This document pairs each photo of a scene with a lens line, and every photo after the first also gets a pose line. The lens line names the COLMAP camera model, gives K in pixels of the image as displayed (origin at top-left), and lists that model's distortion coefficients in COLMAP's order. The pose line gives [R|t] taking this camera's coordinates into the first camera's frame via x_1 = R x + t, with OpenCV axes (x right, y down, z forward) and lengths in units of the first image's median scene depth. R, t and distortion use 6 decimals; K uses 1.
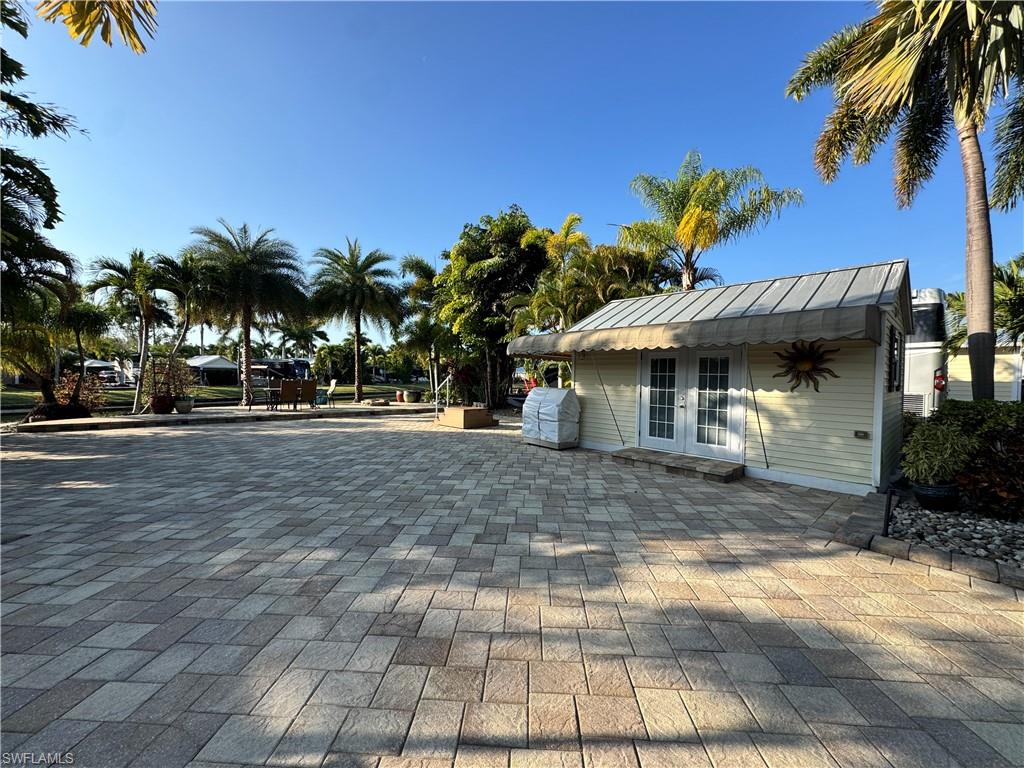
lens RADIAL K [[408.0, 0, 509.7], [0, 408.0, 384.3], [0, 0, 1]] dist [-0.002891, 0.000521]
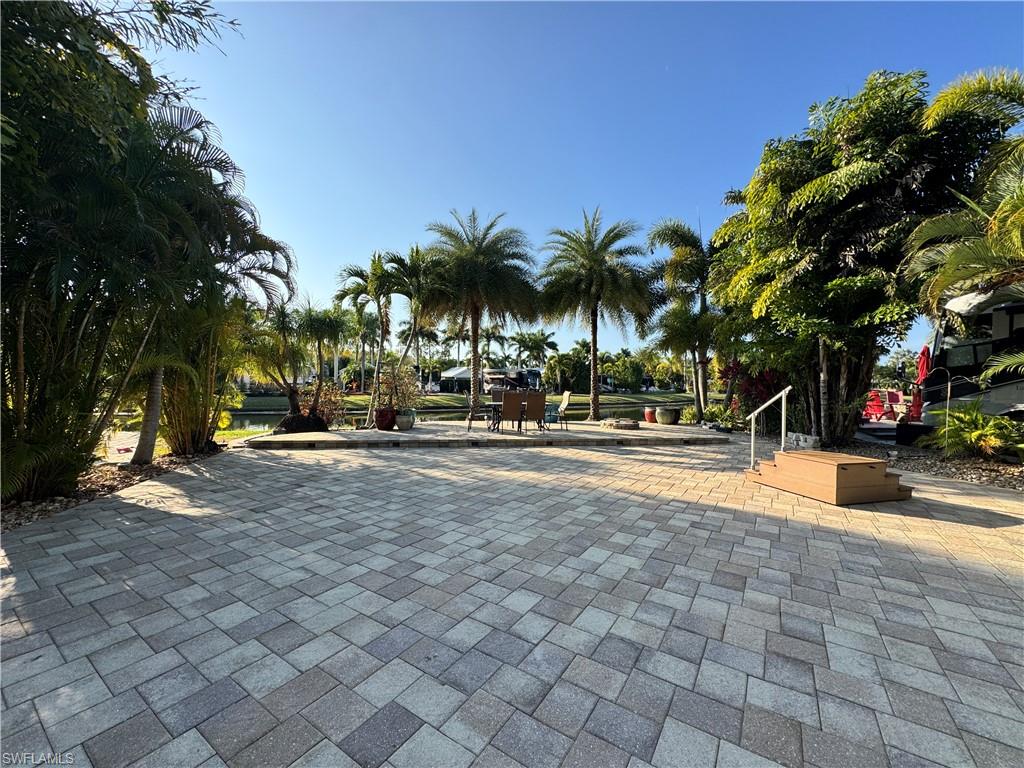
lens RADIAL K [[408.0, 0, 509.7], [0, 408.0, 384.3], [0, 0, 1]] dist [-0.002891, 0.000521]
pose [[0.860924, 0.002287, -0.508729, -0.115243], [-0.013747, 0.999729, -0.018770, -0.007243], [0.508548, 0.023153, 0.860722, 0.247892]]
